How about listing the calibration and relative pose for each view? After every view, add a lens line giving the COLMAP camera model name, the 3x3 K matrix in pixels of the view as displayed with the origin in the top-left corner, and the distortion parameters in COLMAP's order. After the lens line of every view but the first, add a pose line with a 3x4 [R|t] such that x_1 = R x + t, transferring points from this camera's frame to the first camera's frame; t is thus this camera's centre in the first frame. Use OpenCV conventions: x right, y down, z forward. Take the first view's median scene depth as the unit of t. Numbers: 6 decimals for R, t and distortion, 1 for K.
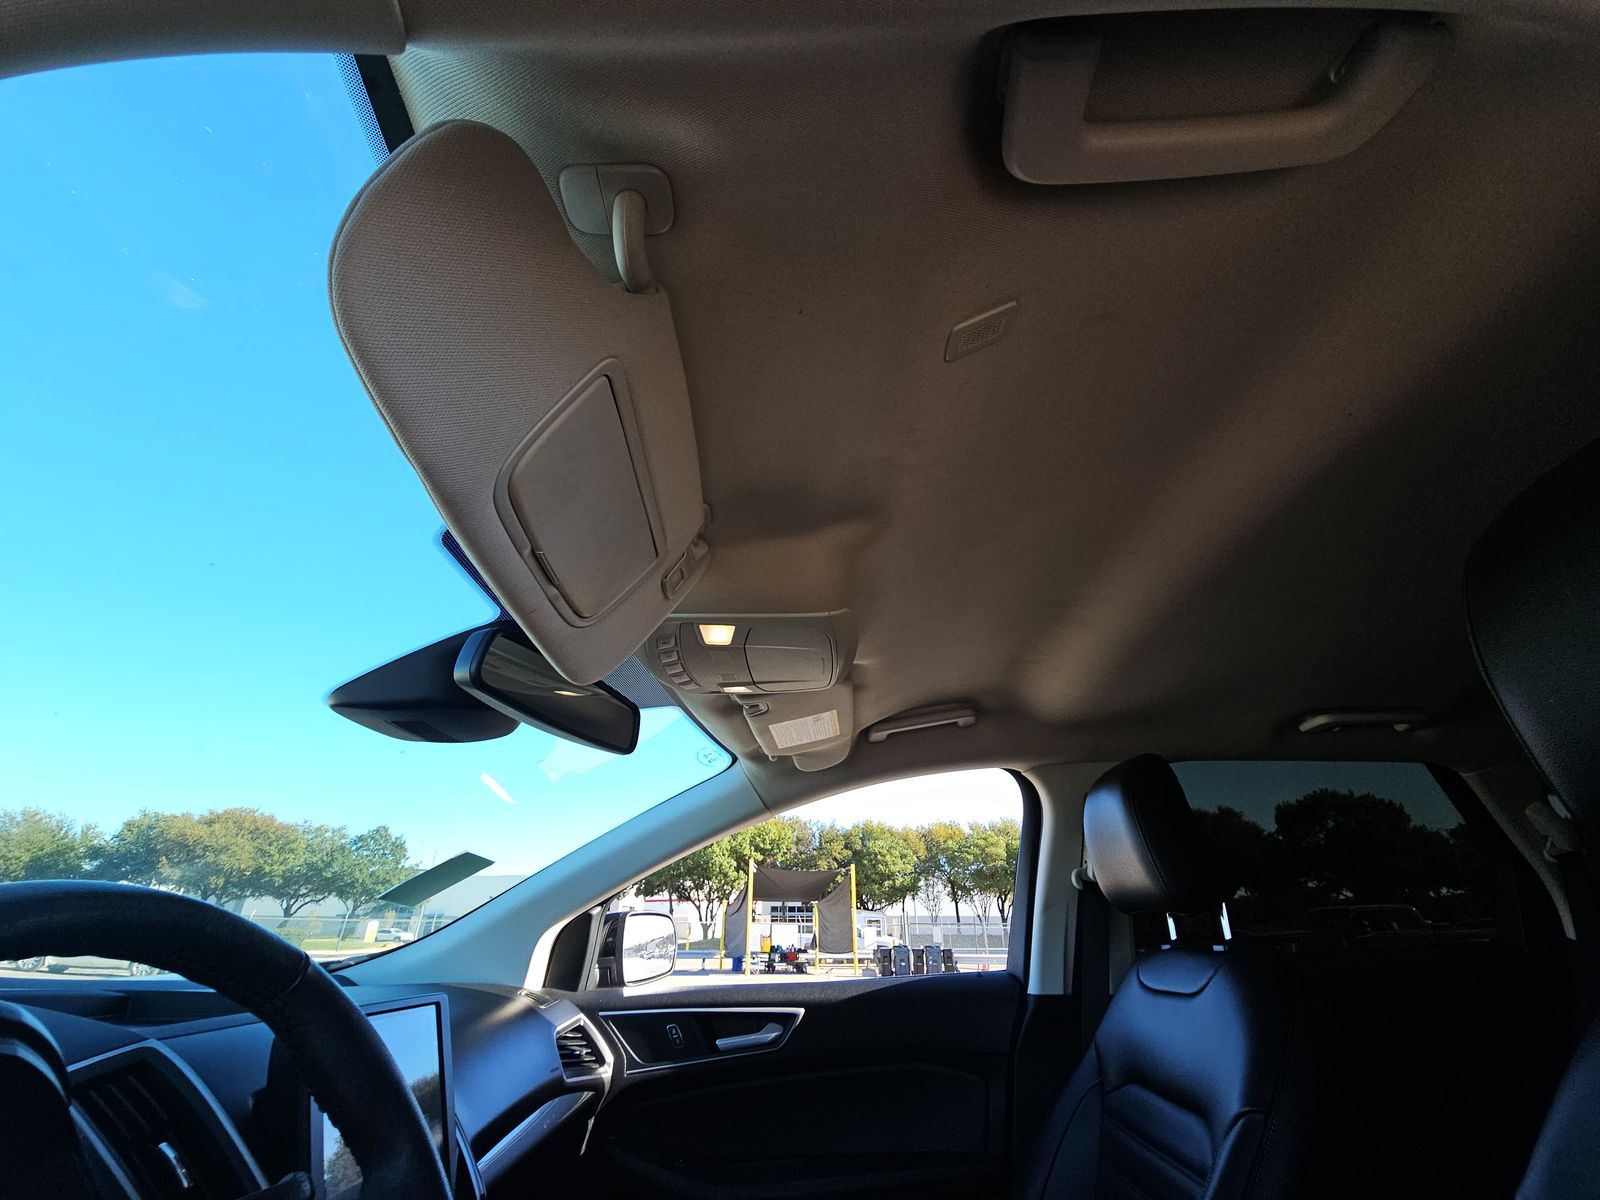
lens RADIAL K [[650.1, 0, 800.0], [0, 650.1, 600.0], [0, 0, 1]] dist [-0.001849, -0.005881]
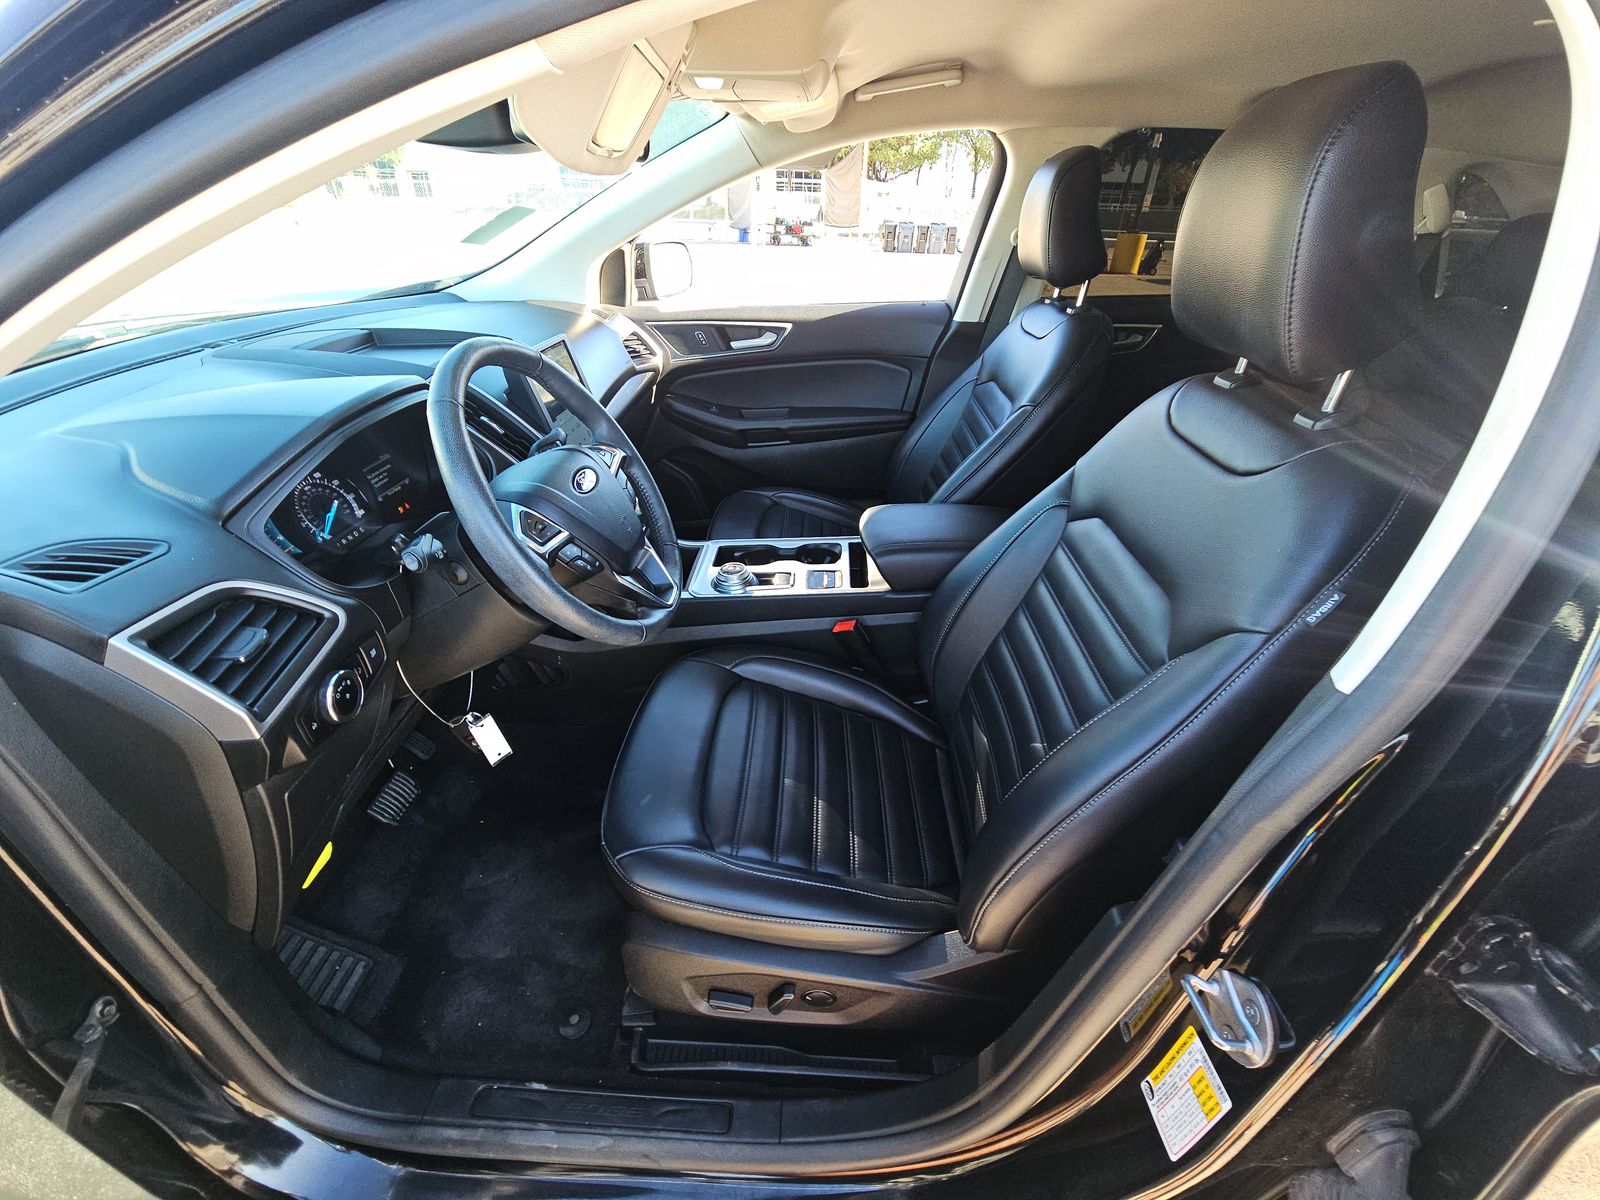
lens RADIAL K [[644.9, 0, 800.0], [0, 644.9, 600.0], [0, 0, 1]] dist [0.001635, -0.013664]
pose [[0.999644, 0.025994, 0.005980, 0.031396], [-0.018579, 0.517704, 0.855358, -0.247574], [0.019138, -0.855165, 0.518002, -0.224512]]
